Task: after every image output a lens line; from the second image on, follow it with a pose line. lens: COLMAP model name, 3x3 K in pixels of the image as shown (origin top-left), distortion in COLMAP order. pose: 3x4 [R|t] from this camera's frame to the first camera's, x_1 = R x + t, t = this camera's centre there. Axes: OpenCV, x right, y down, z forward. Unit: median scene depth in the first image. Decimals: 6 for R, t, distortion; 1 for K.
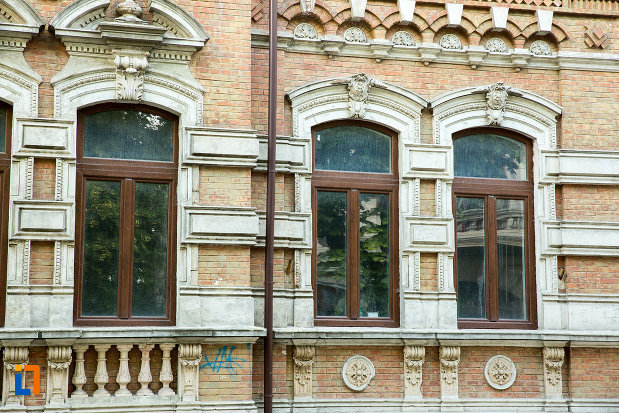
lens RADIAL K [[1201.5, 0, 309.5], [0, 1201.5, 206.5], [0, 0, 1]] dist [0.231637, 0.007800]
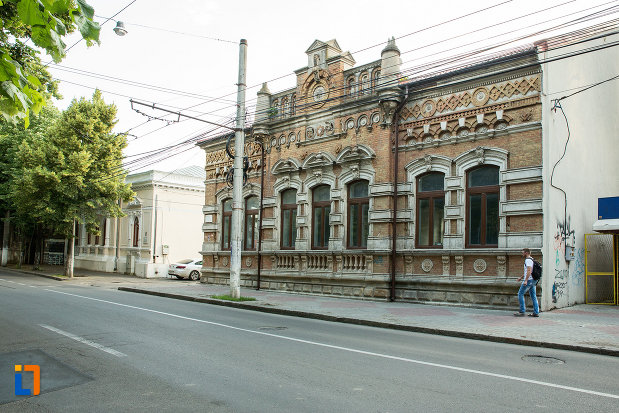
lens RADIAL K [[471.8, 0, 309.7], [0, 471.8, 253.6], [0, 0, 1]] dist [-0.049598, 0.000307]
pose [[0.517587, -0.006600, -0.855605, 0.760113], [0.095351, 0.994187, 0.050012, 0.030347], [0.850301, -0.107468, 0.515208, 0.209623]]
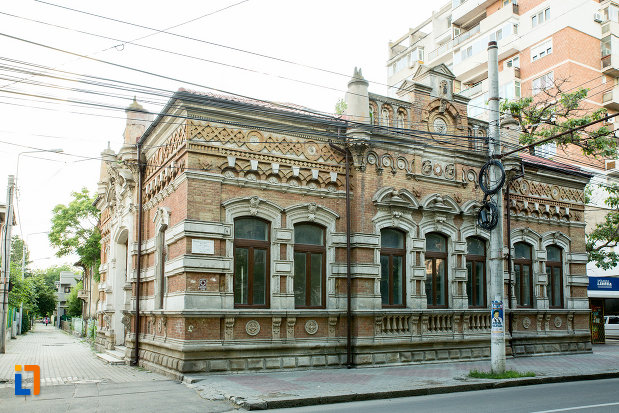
lens RADIAL K [[562.3, 0, 310.1], [0, 562.3, 296.9], [0, 0, 1]] dist [-0.009876, -0.003651]
pose [[0.965451, -0.002880, 0.260567, -0.827895], [-0.017555, 0.996948, 0.076064, -0.029751], [-0.259991, -0.078010, 0.962455, -0.242583]]
